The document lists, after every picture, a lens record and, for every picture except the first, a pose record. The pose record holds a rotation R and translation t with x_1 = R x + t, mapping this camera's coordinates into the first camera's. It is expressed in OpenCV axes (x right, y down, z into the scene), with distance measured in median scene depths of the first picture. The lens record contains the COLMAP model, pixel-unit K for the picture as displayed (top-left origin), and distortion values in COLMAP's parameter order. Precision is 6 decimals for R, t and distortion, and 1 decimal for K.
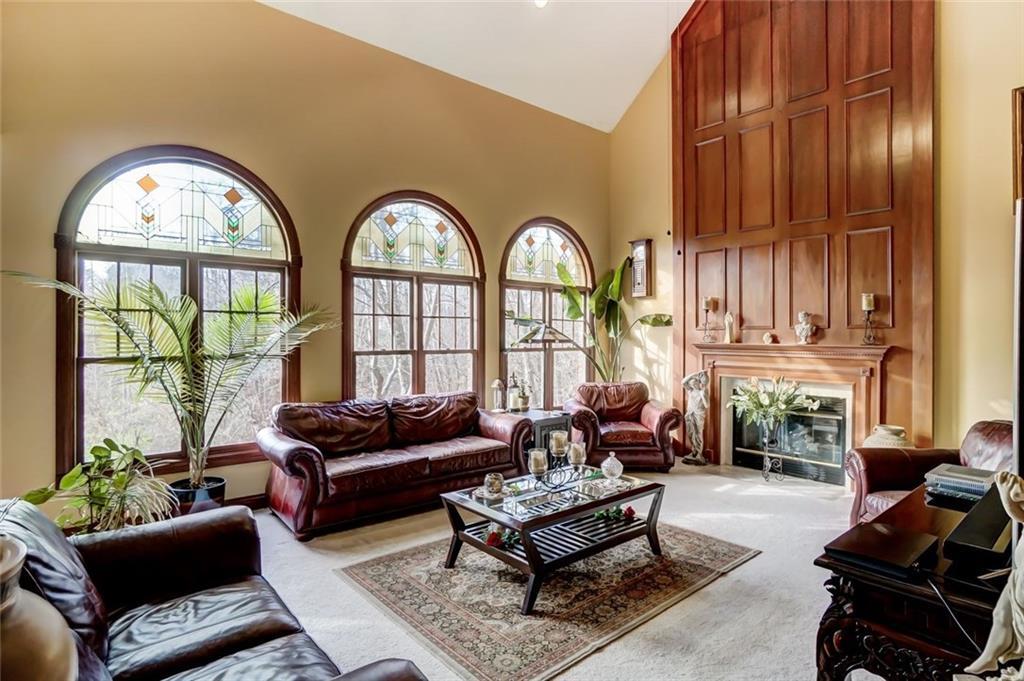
lens RADIAL K [[524.6, 0, 517.4], [0, 524.6, 343.3], [0, 0, 1]] dist [-0.041105, 0.016927]
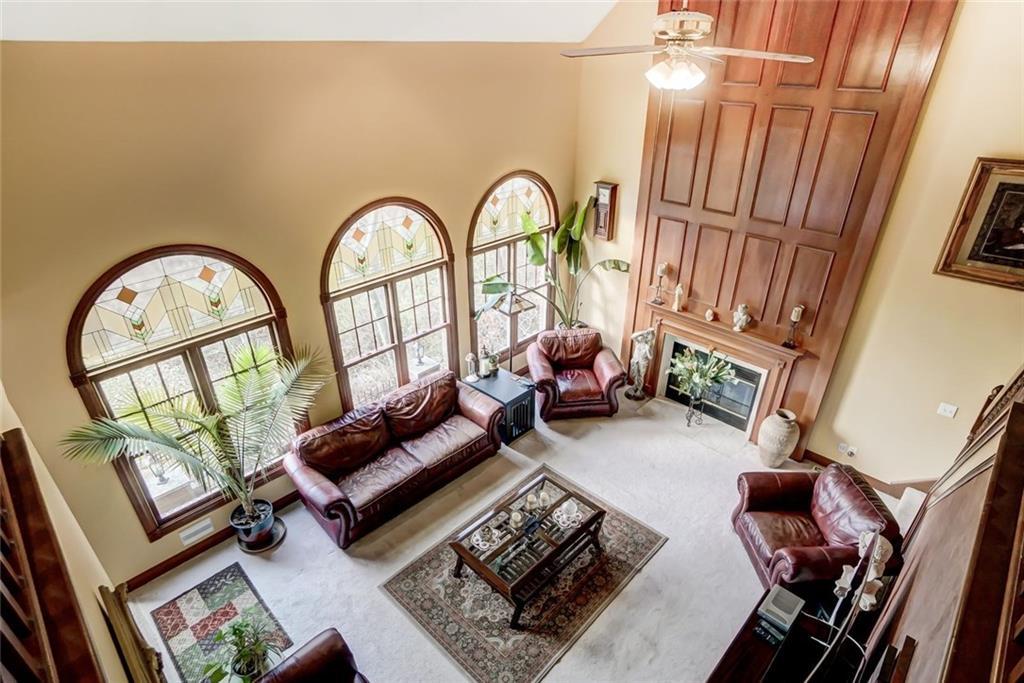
lens RADIAL K [[524.6, 0, 510.5], [0, 524.6, 361.0], [0, 0, 1]] dist [-0.041105, 0.016927]
pose [[0.996675, -0.043993, 0.068583, -0.030110], [0.005112, 0.873814, 0.486234, -0.457351], [-0.081320, -0.484267, 0.871133, 0.001102]]
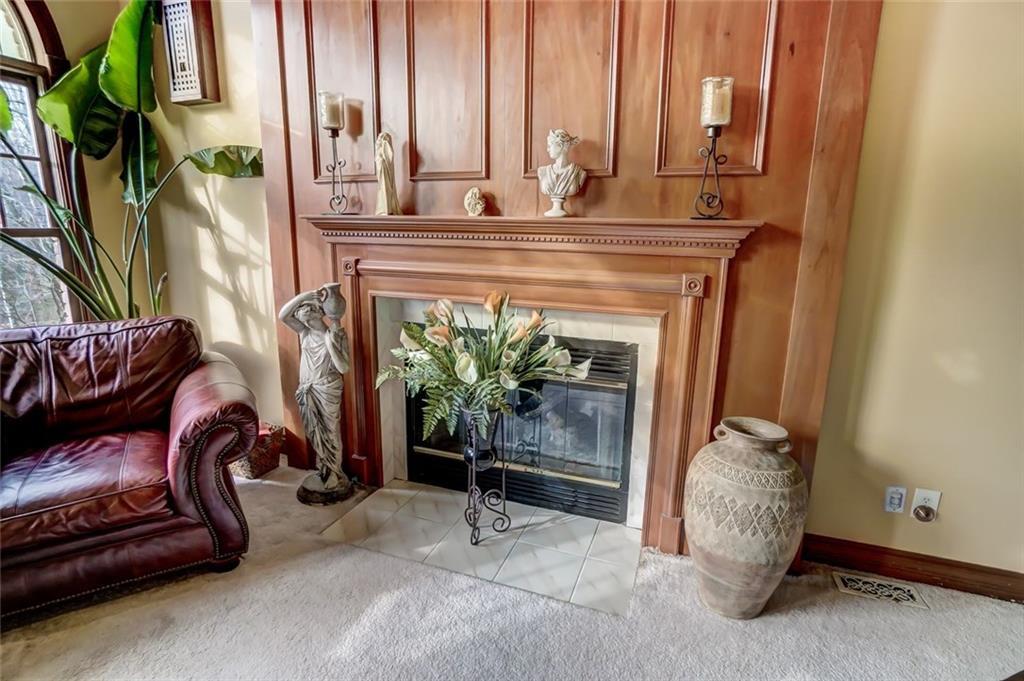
lens RADIAL K [[524.6, 0, 508.5], [0, 524.6, 334.9], [0, 0, 1]] dist [-0.041105, 0.016927]
pose [[0.874272, -0.092949, 0.476455, 0.290786], [-0.004677, 0.979839, 0.199732, 0.009341], [-0.485415, -0.176848, 0.856211, 0.598411]]
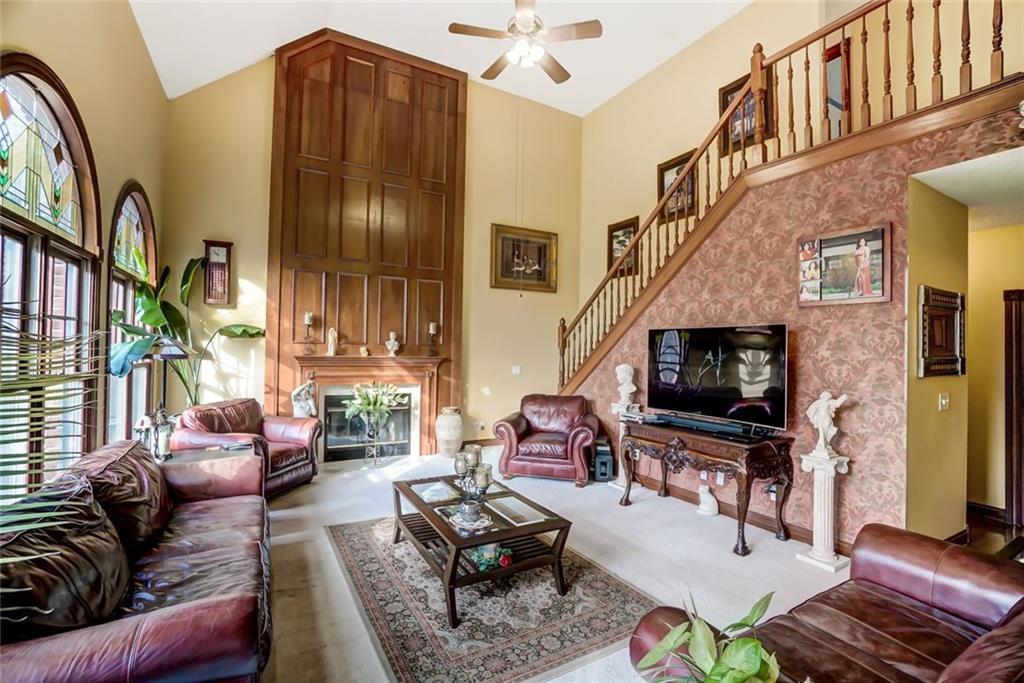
lens RADIAL K [[456.1, 0, 494.4], [0, 456.1, 340.8], [0, 0, 1]] dist [-0.042752, 0.013226]
pose [[0.225520, 0.010148, 0.974186, -0.490444], [-0.006558, 0.999939, -0.008898, -0.027390], [-0.974216, -0.004382, 0.225573, 0.432301]]
